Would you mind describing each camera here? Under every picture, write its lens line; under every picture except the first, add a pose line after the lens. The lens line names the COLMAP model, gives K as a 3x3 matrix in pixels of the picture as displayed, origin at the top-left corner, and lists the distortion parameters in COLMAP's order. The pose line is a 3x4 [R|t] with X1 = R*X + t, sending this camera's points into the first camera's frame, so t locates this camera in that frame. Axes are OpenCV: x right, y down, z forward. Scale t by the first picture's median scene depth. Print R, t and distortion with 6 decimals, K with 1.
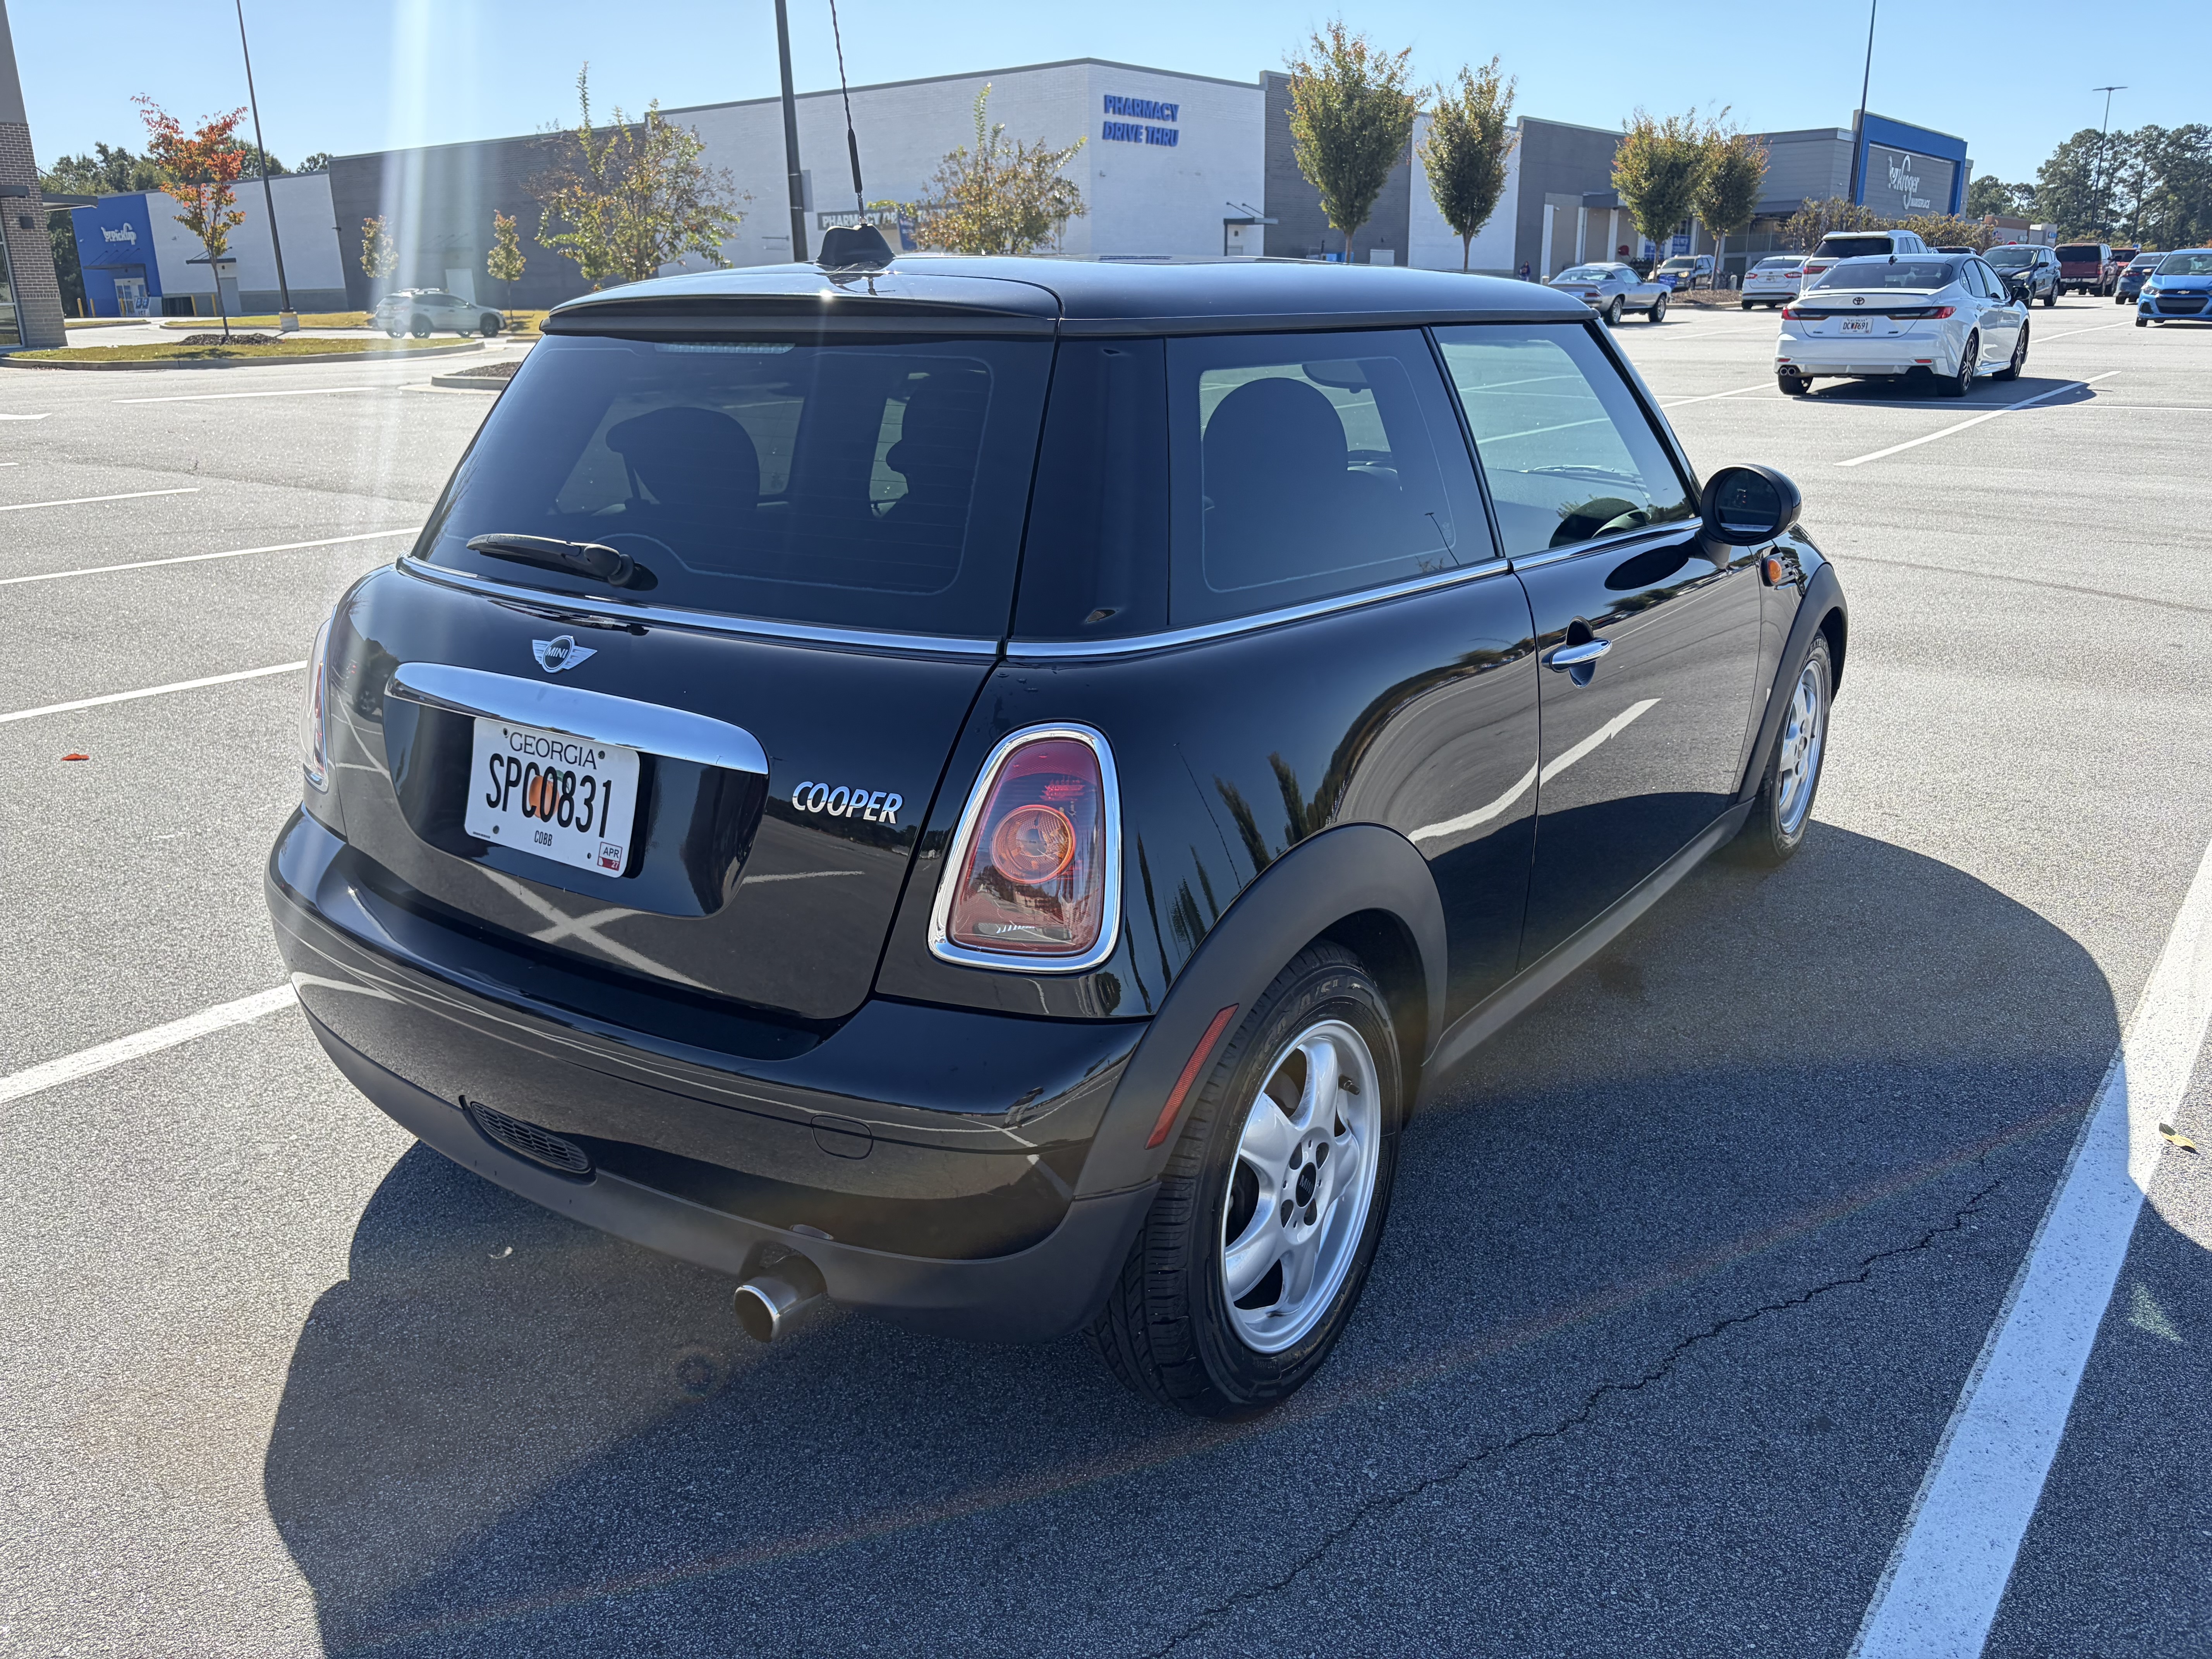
lens RADIAL K [[1670.4, 0, 1106.0], [0, 1670.4, 829.5], [0, 0, 1]] dist [-0.000362, -0.002743]
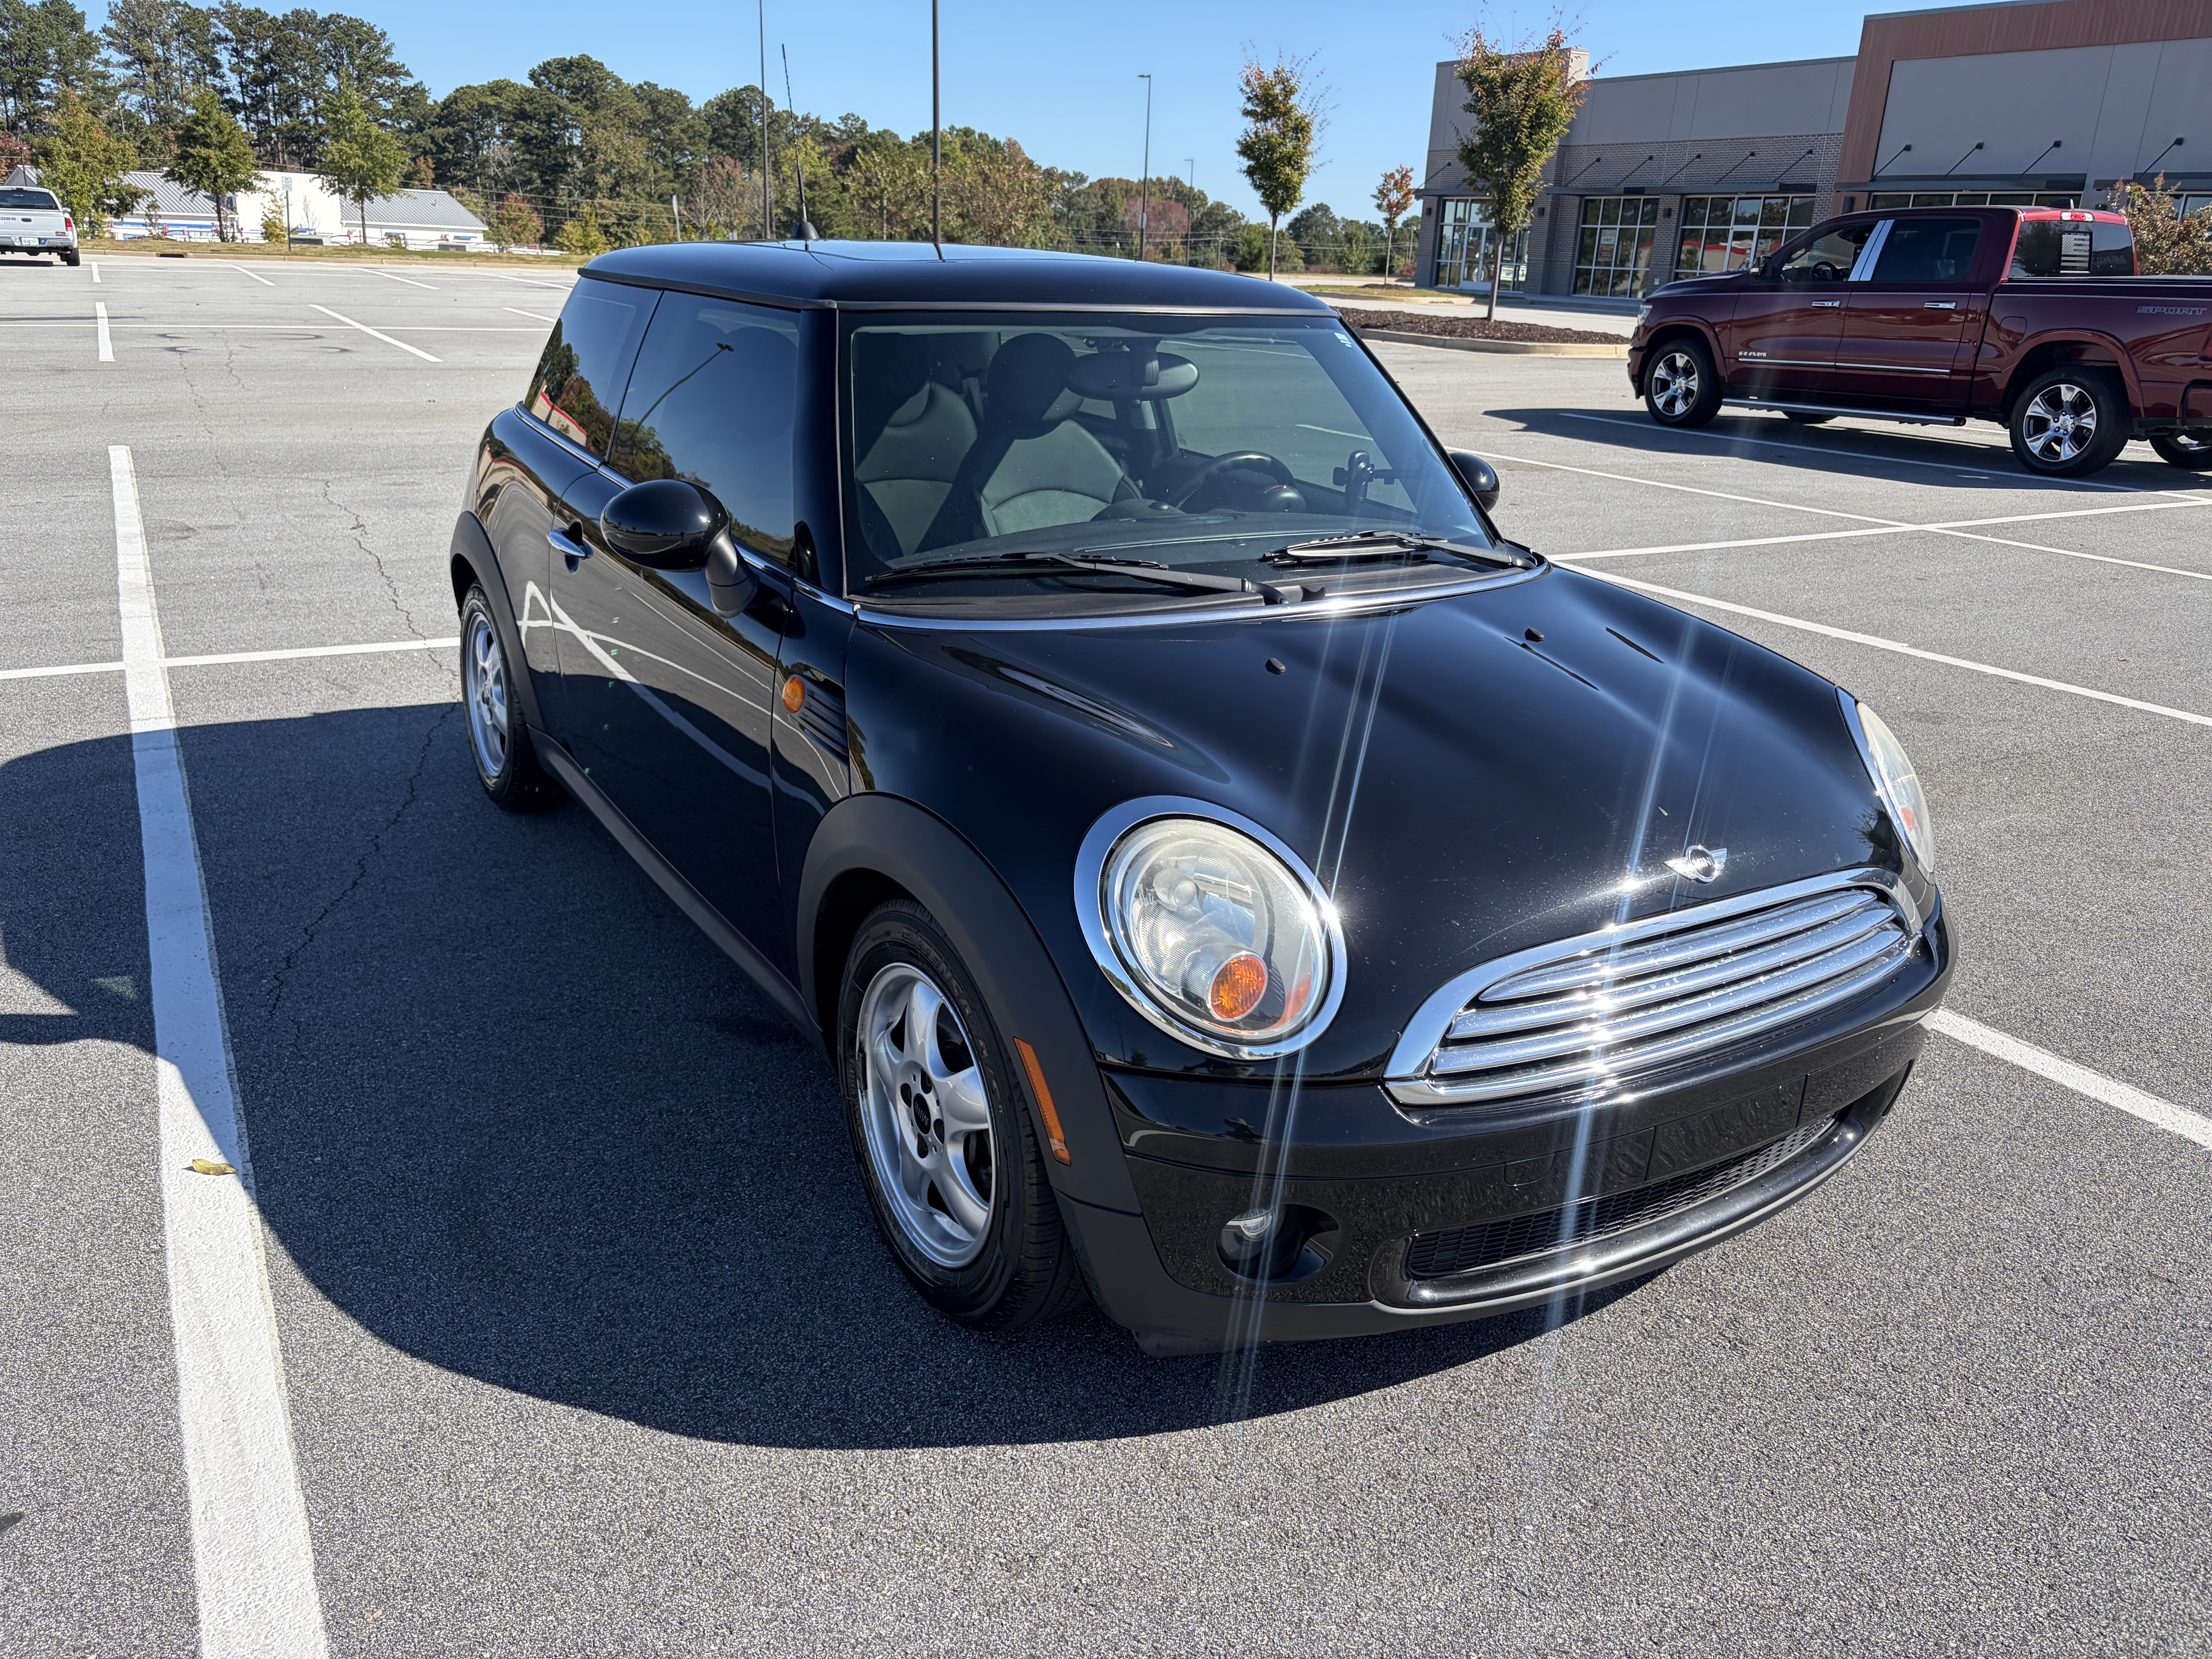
lens RADIAL K [[1670.4, 0, 1106.0], [0, 1670.4, 829.5], [0, 0, 1]] dist [-0.000362, -0.002743]
pose [[-0.385747, 0.301178, -0.872062, 0.686957], [-0.318115, 0.843833, 0.432144, -0.313414], [0.866027, 0.444114, -0.229697, 0.914464]]
